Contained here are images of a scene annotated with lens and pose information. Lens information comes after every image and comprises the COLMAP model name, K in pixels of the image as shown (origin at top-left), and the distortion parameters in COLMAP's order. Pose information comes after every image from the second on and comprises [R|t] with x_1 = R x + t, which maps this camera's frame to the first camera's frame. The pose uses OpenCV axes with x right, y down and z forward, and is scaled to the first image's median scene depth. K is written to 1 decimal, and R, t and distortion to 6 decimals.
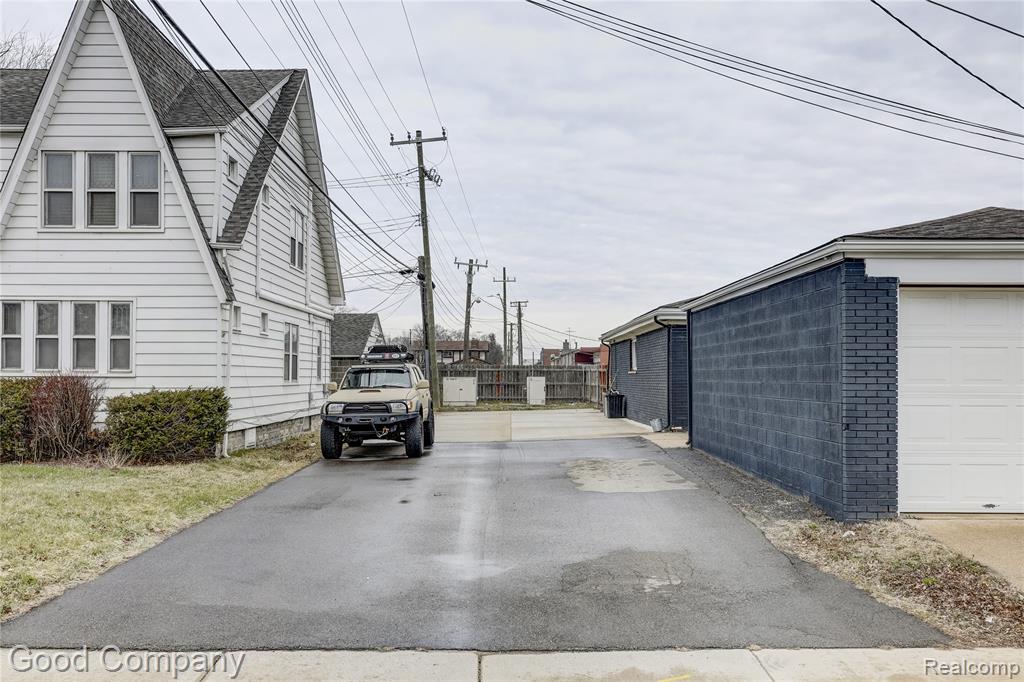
lens RADIAL K [[843.9, 0, 510.1], [0, 843.9, 368.8], [0, 0, 1]] dist [-0.003284, -0.008318]
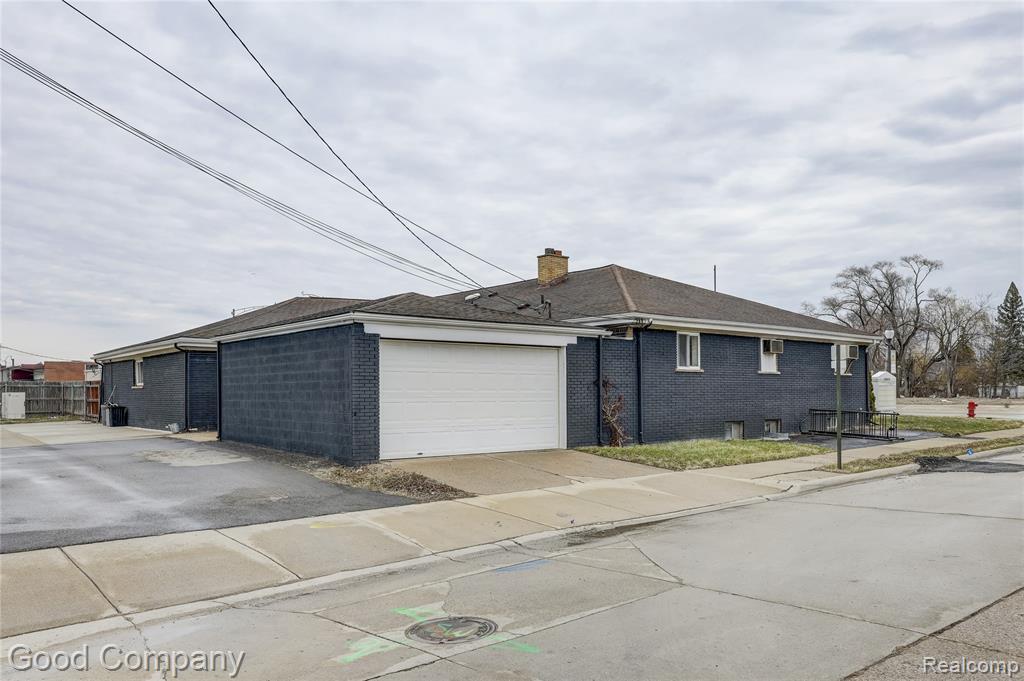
lens RADIAL K [[714.5, 0, 512.0], [0, 714.5, 340.5], [0, 0, 1]] dist [-0.001577, -0.000559]
pose [[0.765921, 0.039721, 0.641706, -0.248353], [0.000911, 0.998022, -0.062865, 0.004749], [-0.642934, 0.048734, 0.764370, -0.300831]]
